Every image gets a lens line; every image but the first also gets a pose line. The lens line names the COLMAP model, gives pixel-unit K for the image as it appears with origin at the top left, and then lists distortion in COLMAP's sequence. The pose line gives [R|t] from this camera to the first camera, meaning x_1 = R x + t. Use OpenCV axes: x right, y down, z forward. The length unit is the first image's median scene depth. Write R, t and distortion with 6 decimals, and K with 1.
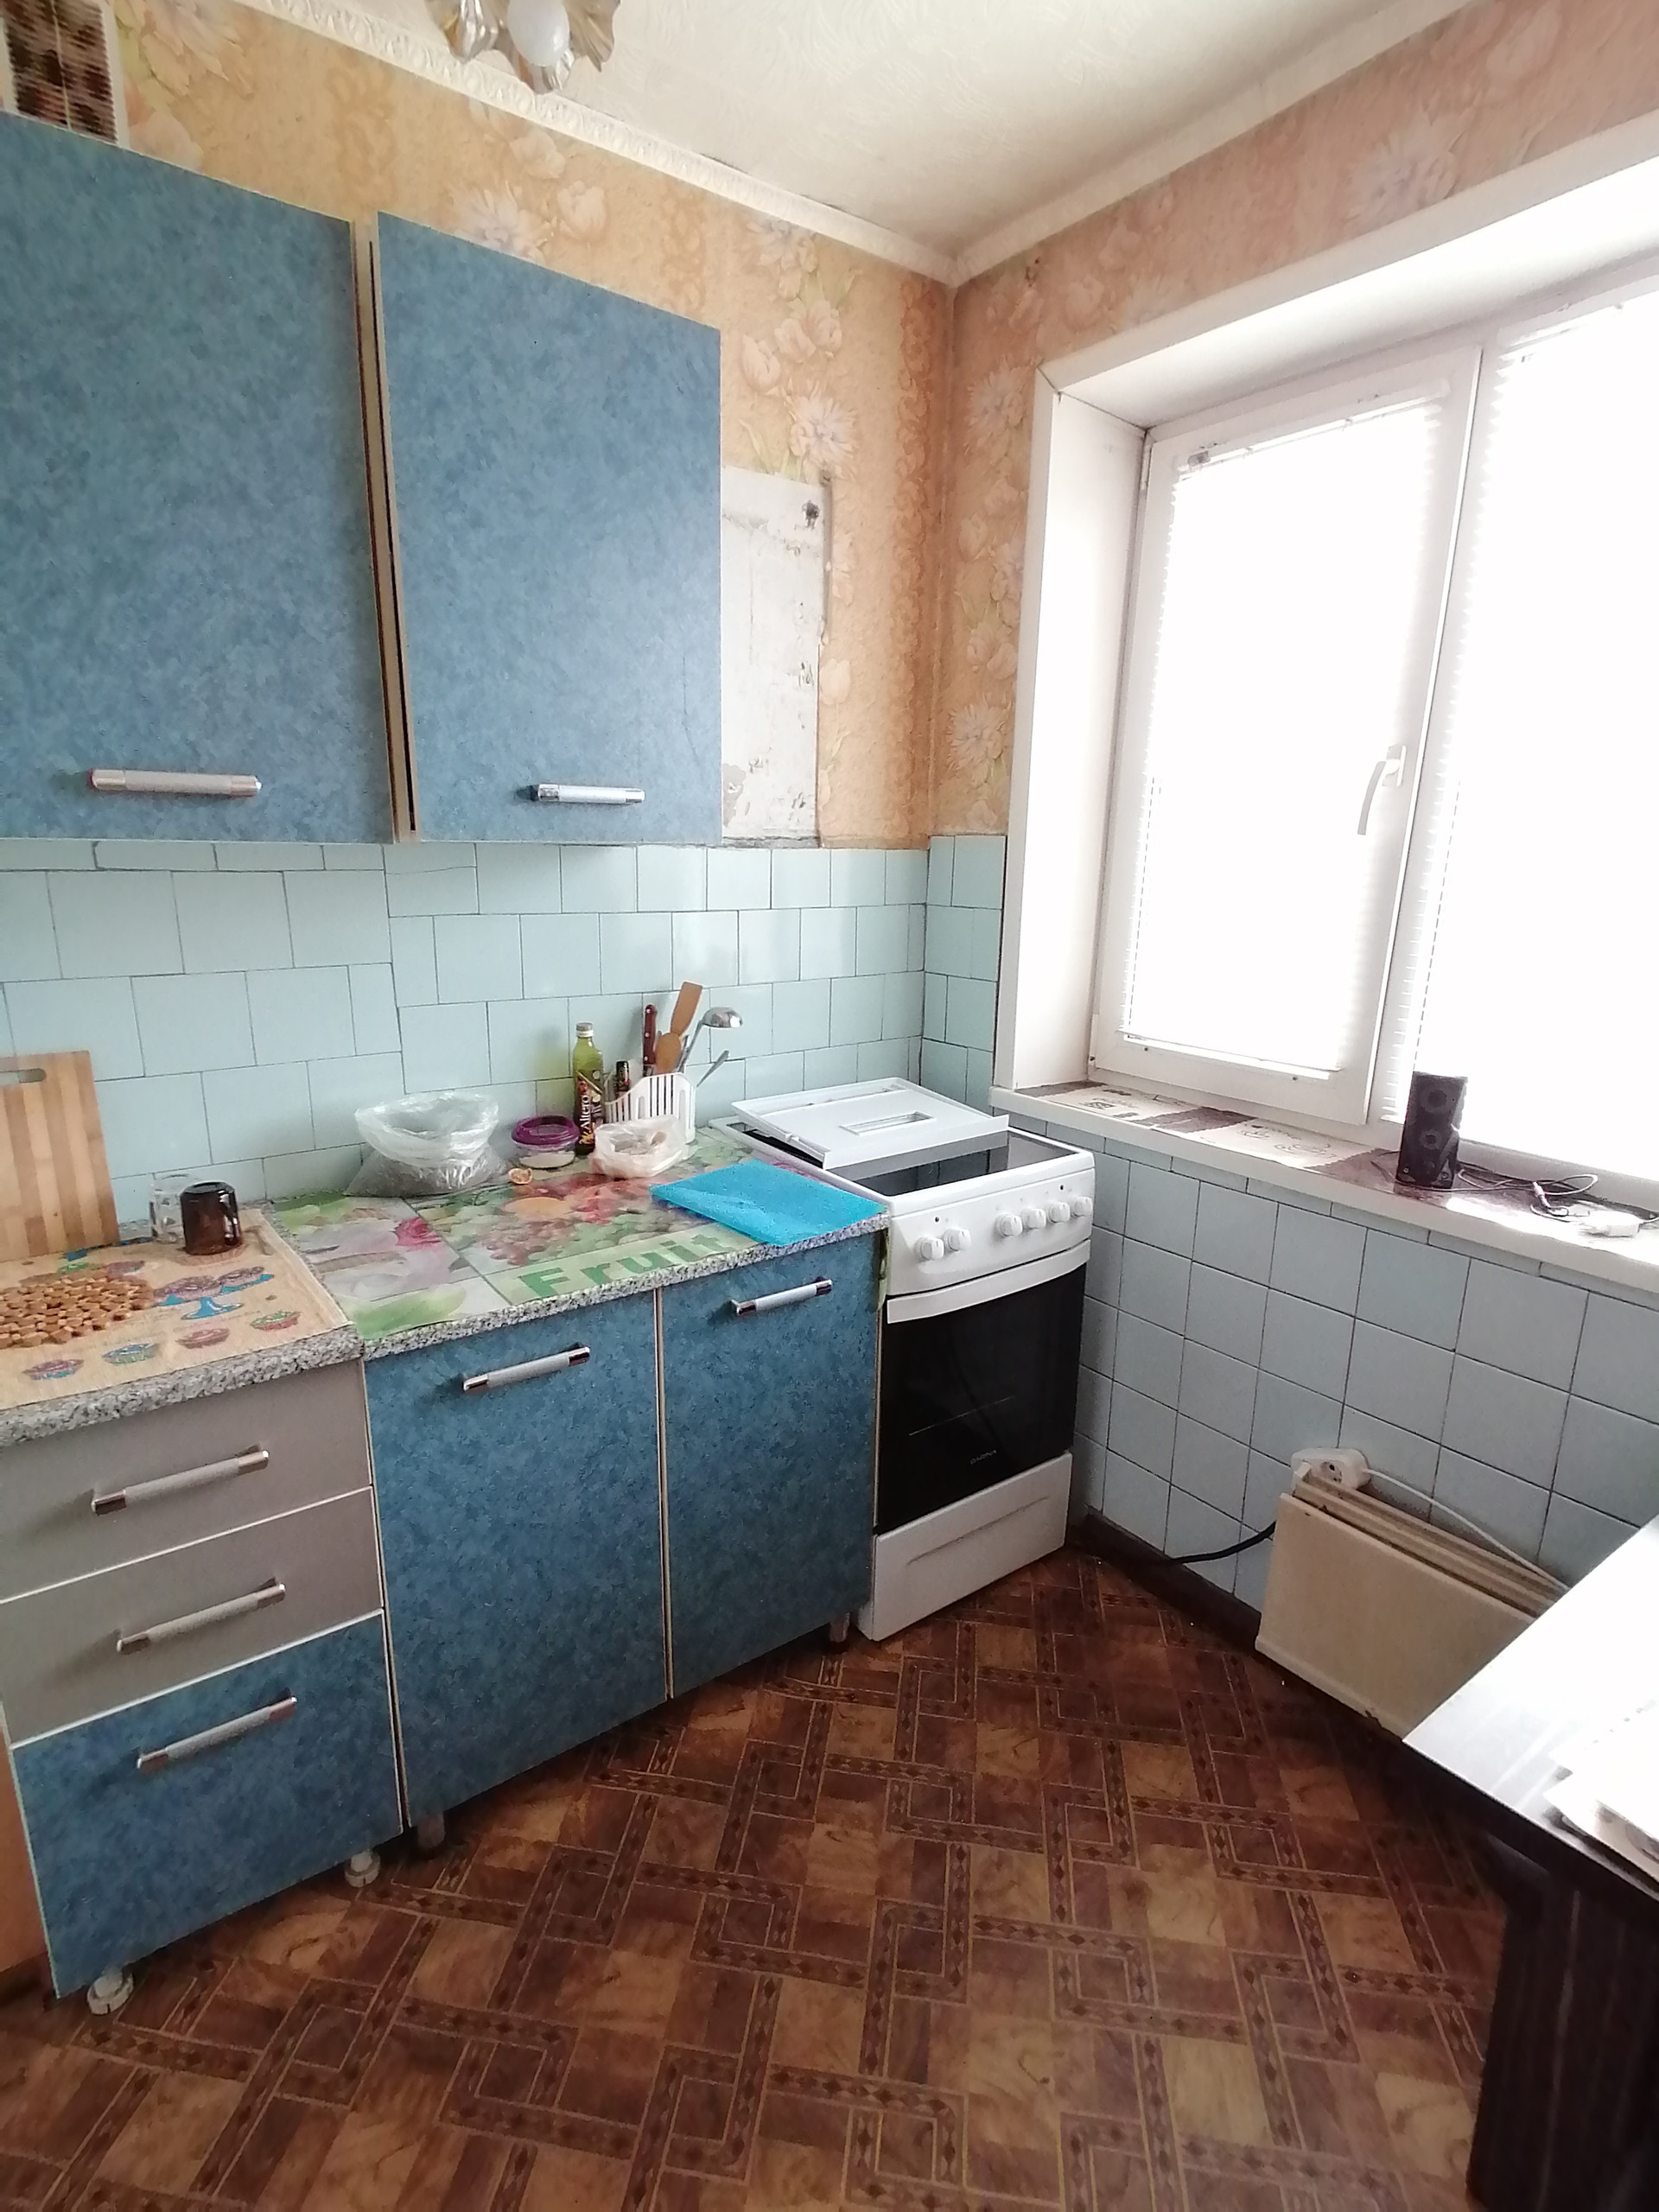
lens RADIAL K [[1128.2, 0, 829.5], [0, 1128.2, 1106.0], [0, 0, 1]] dist [-0.000796, -0.000088]
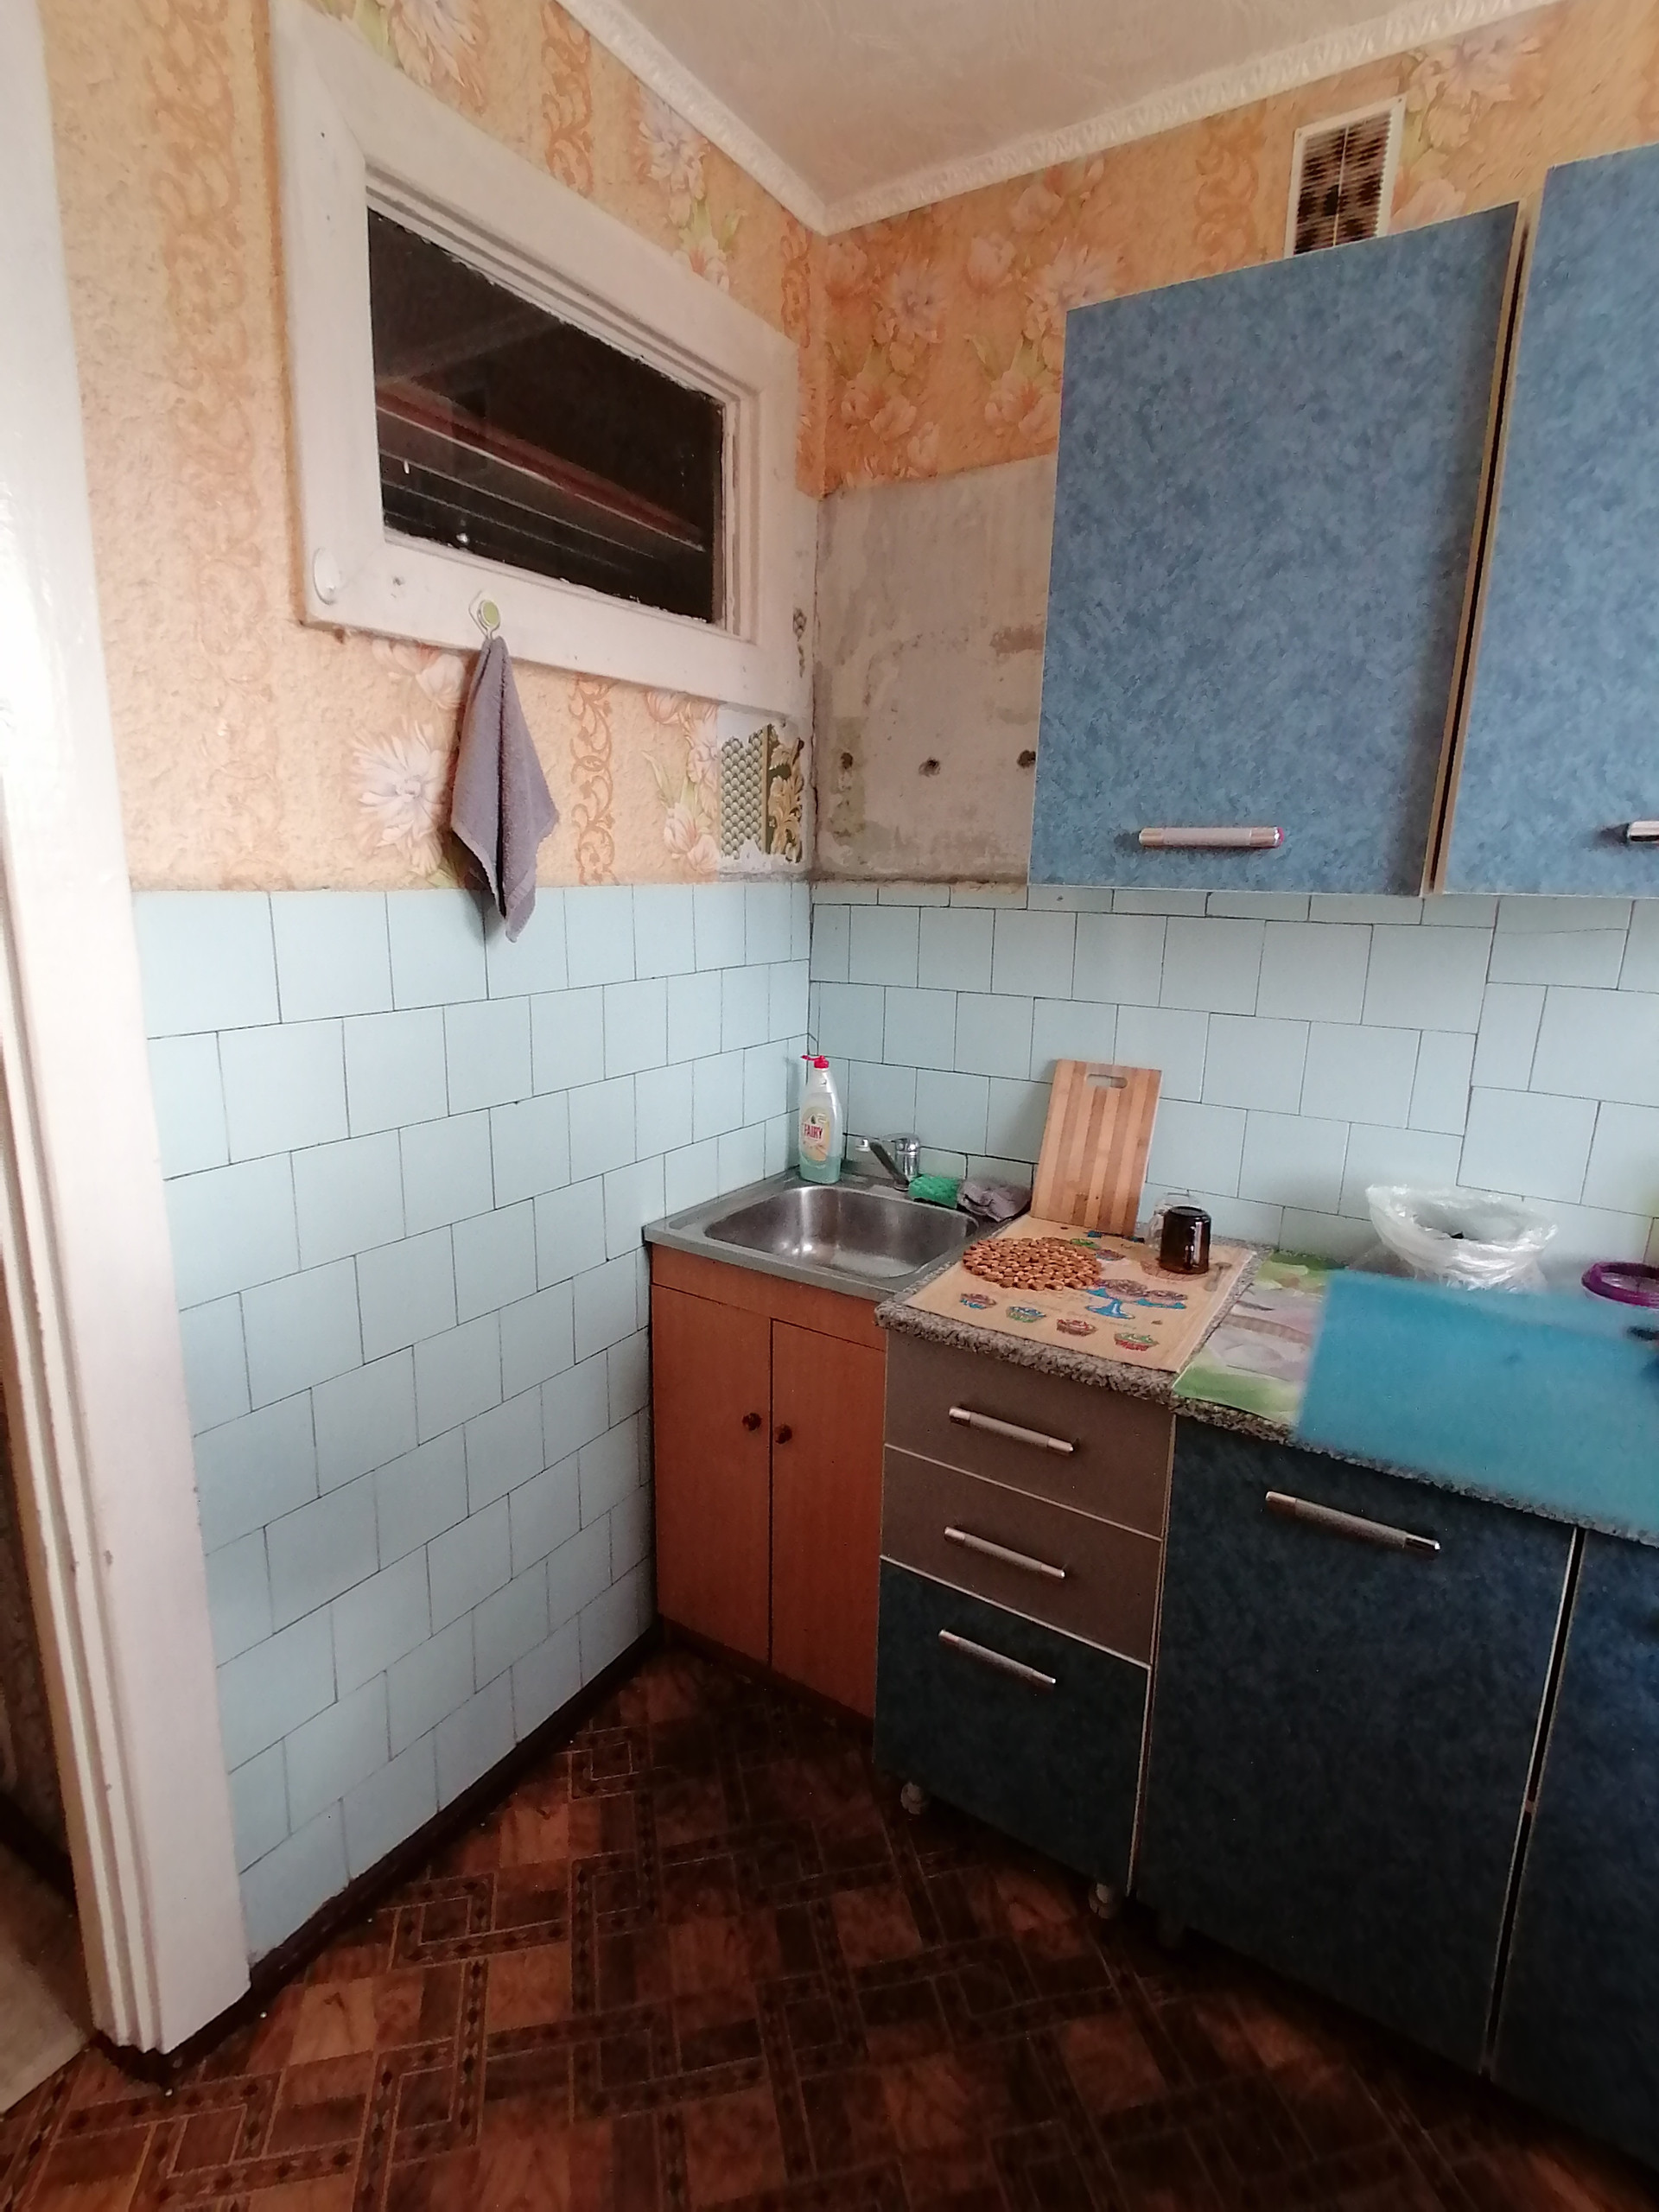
lens RADIAL K [[1095.4, 0, 754.4], [0, 1095.4, 1098.1], [0, 0, 1]] dist [-0.000532, -0.002454]
pose [[0.323520, 0.183659, -0.928226, 0.289101], [-0.233645, 0.966111, 0.109721, -0.054985], [0.916921, 0.181379, 0.355468, 0.260214]]
